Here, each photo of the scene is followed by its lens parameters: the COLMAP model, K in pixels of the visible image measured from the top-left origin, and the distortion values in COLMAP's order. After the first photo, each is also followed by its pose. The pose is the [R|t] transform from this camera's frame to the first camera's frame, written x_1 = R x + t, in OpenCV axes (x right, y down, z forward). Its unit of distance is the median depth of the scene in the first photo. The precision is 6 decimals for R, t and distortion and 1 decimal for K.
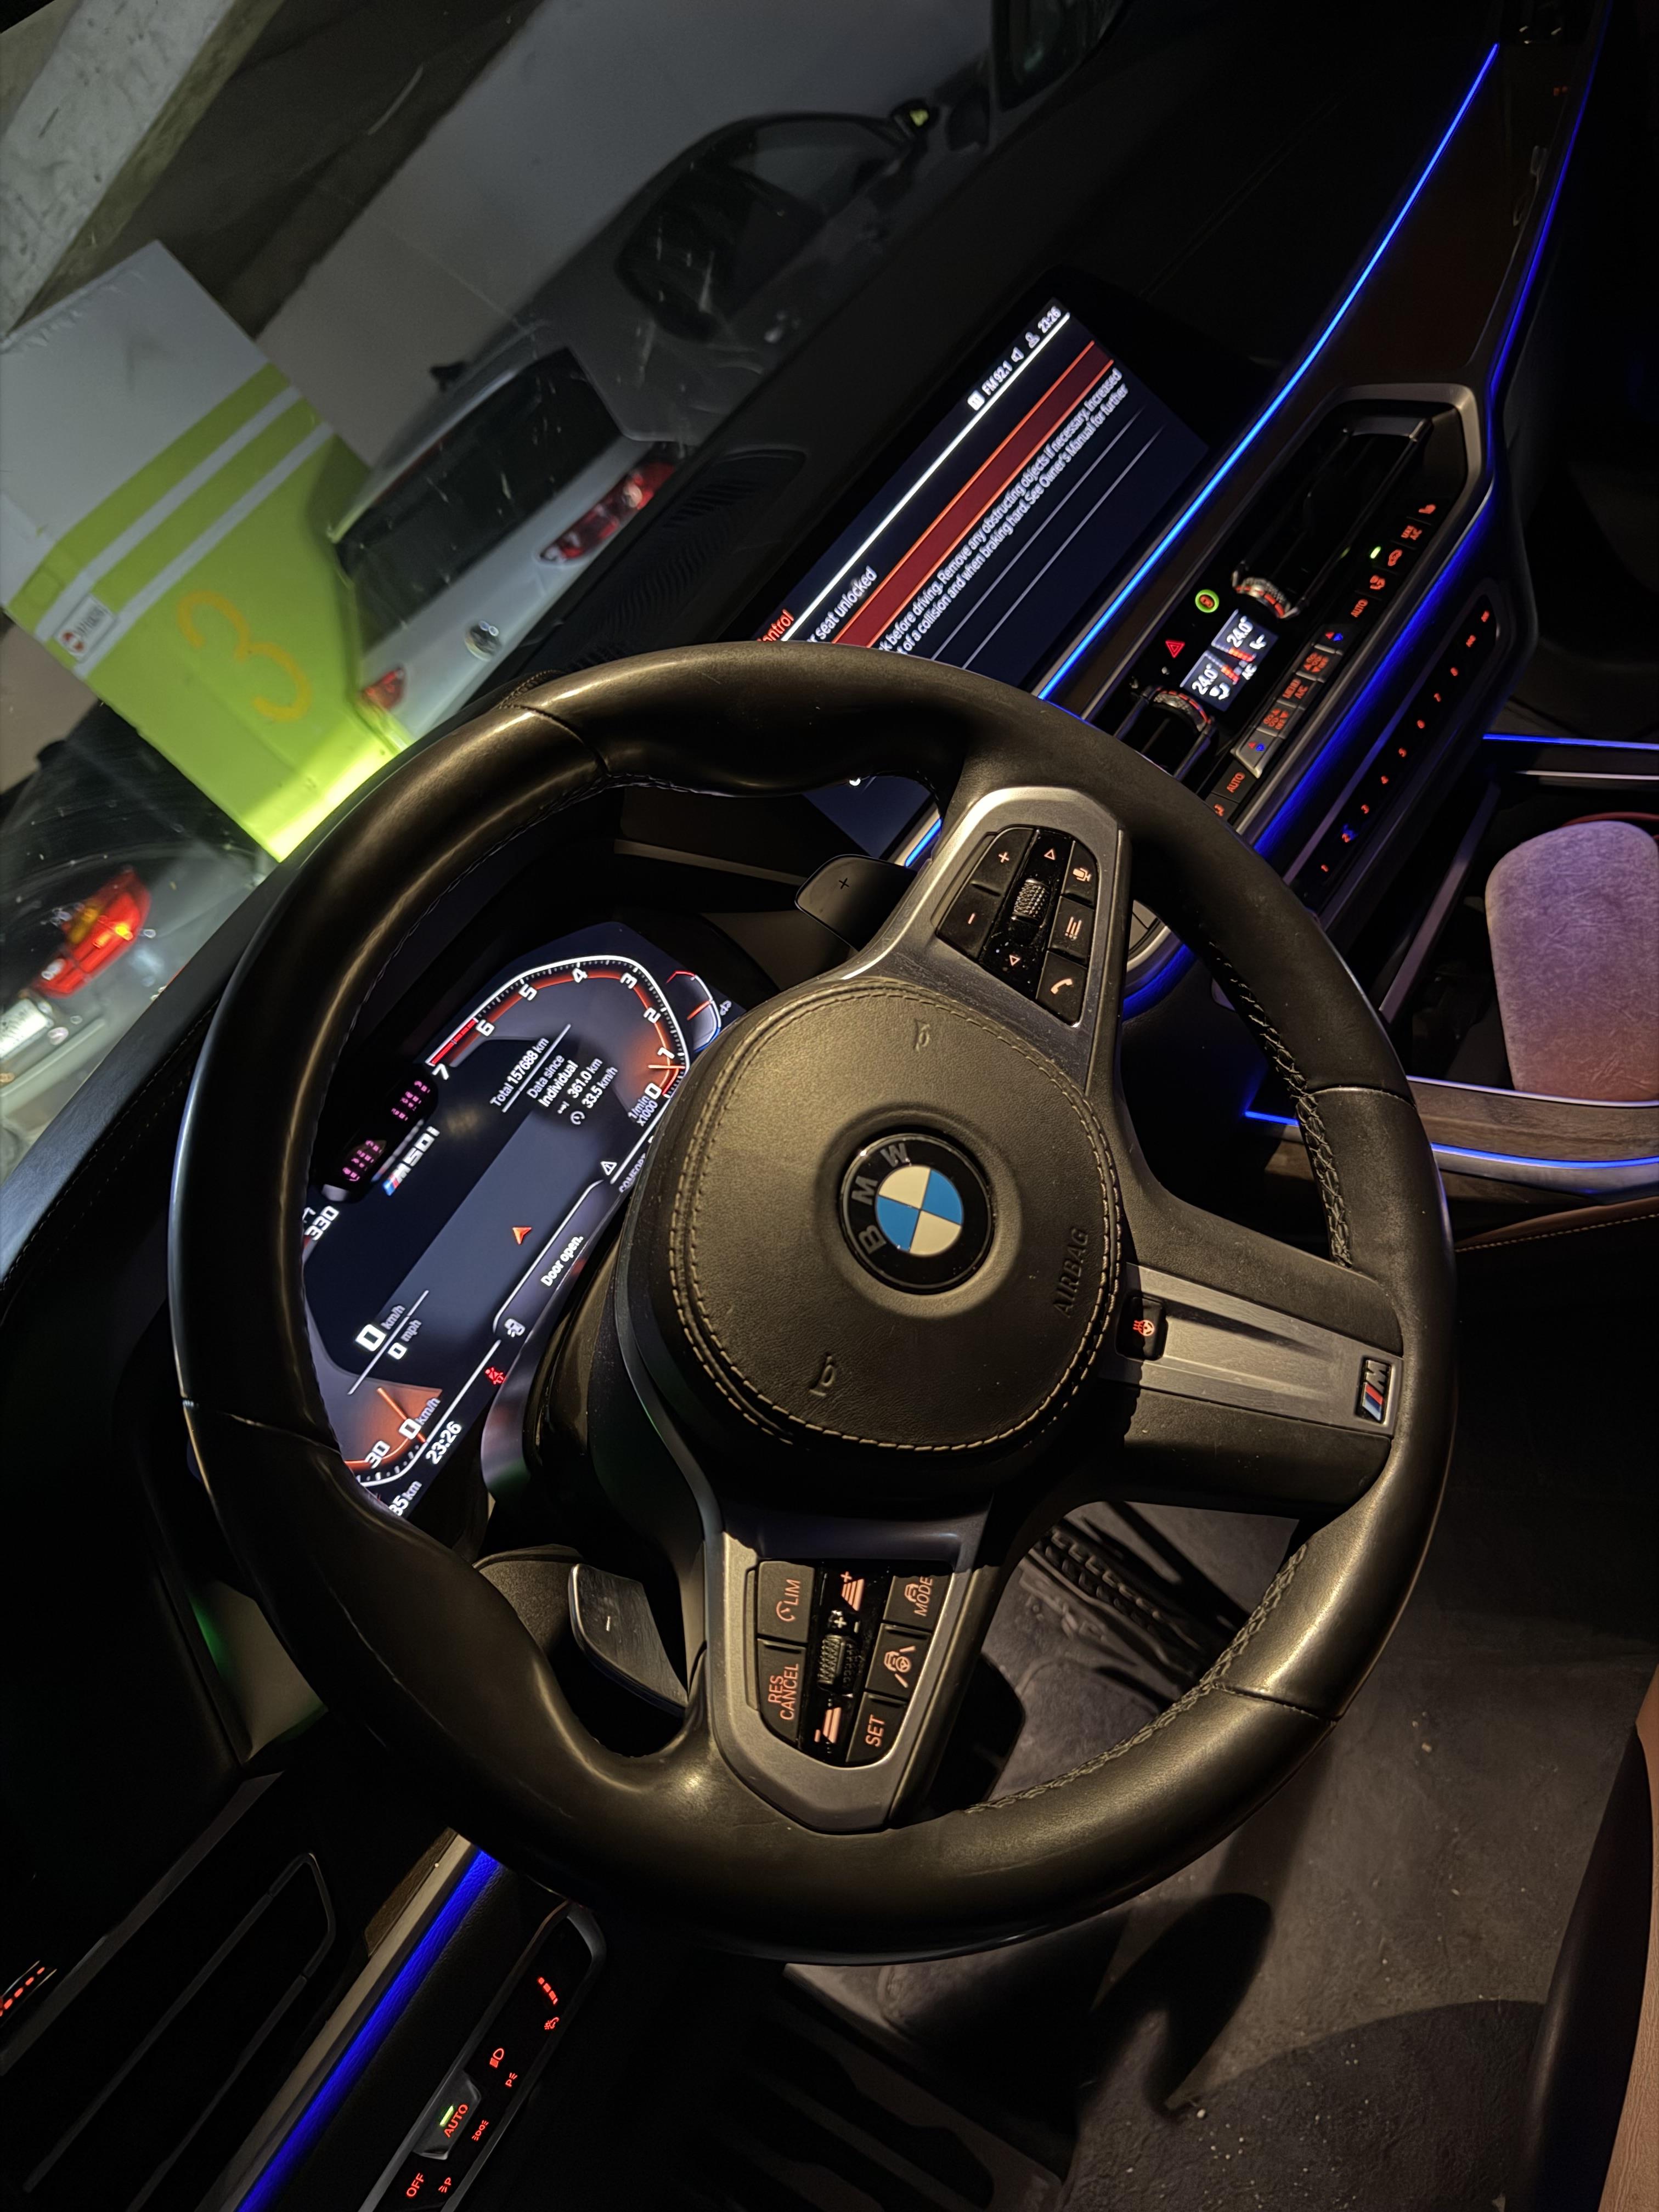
lens RADIAL K [[1582.7, 0, 829.5], [0, 1582.7, 1106.0], [0, 0, 1]] dist [-0.010237, -0.004779]
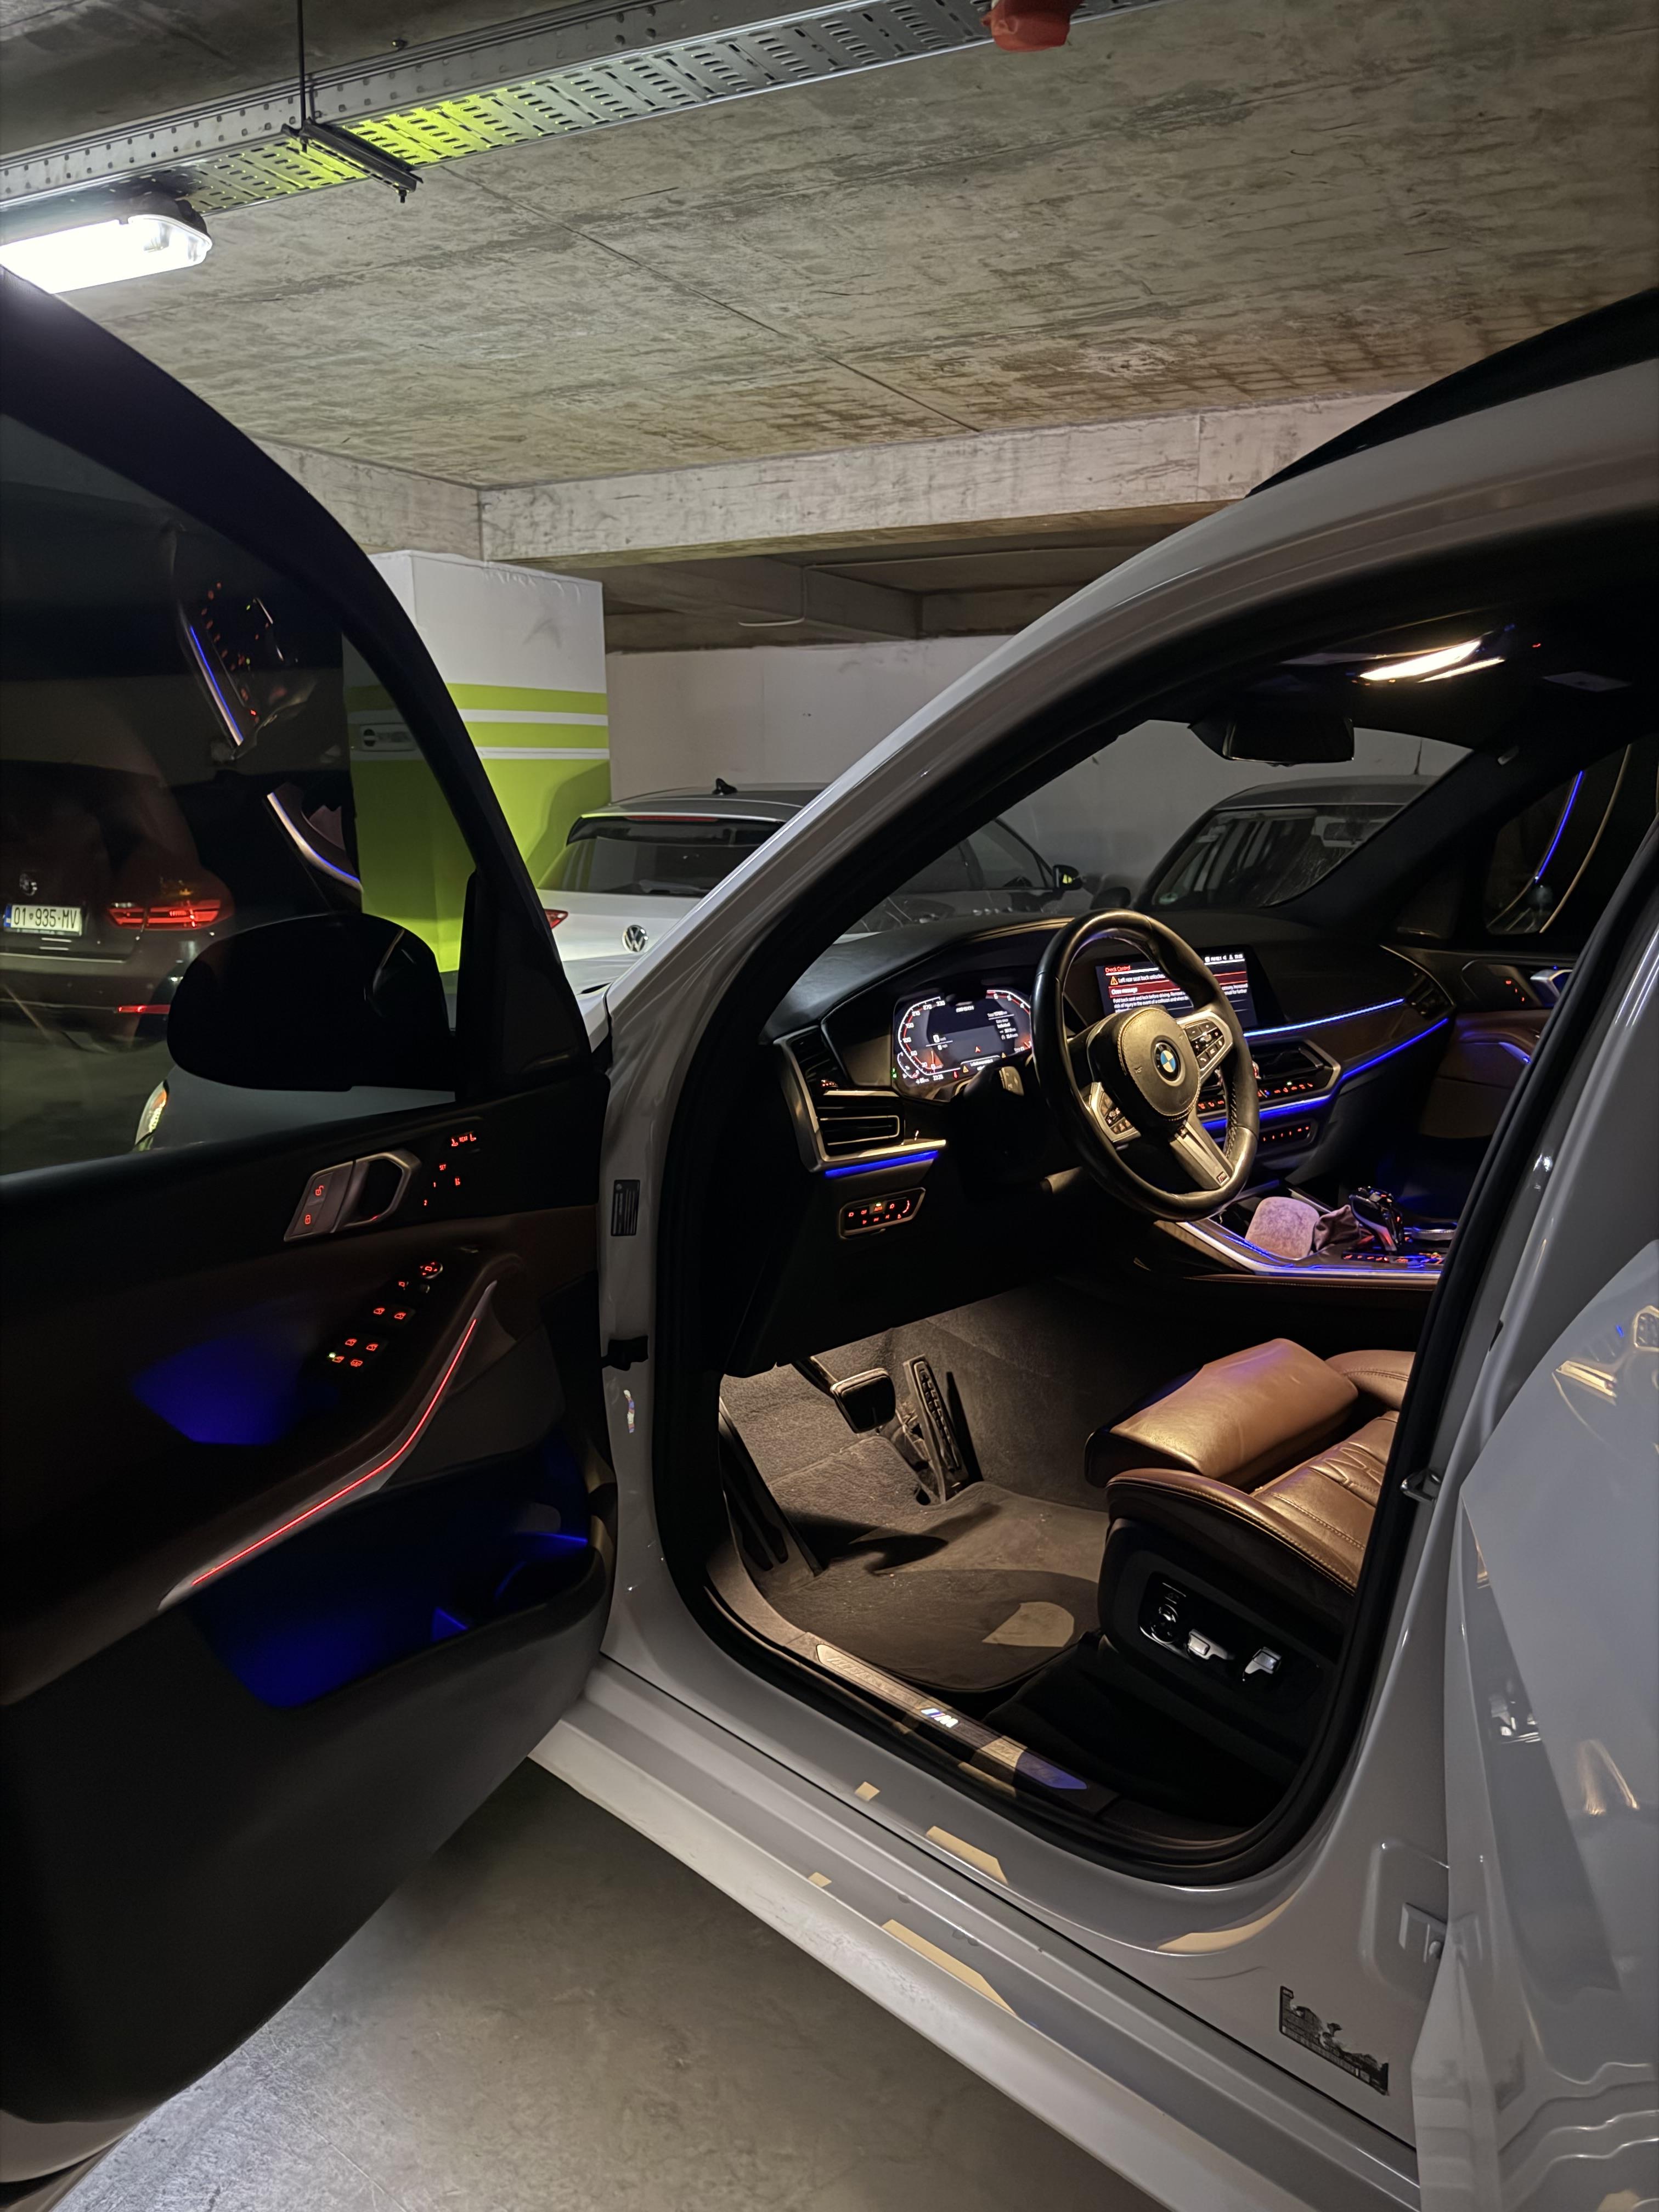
lens RADIAL K [[1575.4, 0, 829.5], [0, 1575.4, 1106.0], [0, 0, 1]] dist [0.028348, -0.023264]
pose [[0.775806, 0.628511, 0.055674, -0.355429], [-0.568101, 0.734175, -0.371818, 0.991616], [-0.274566, 0.256830, 0.926635, -1.153599]]
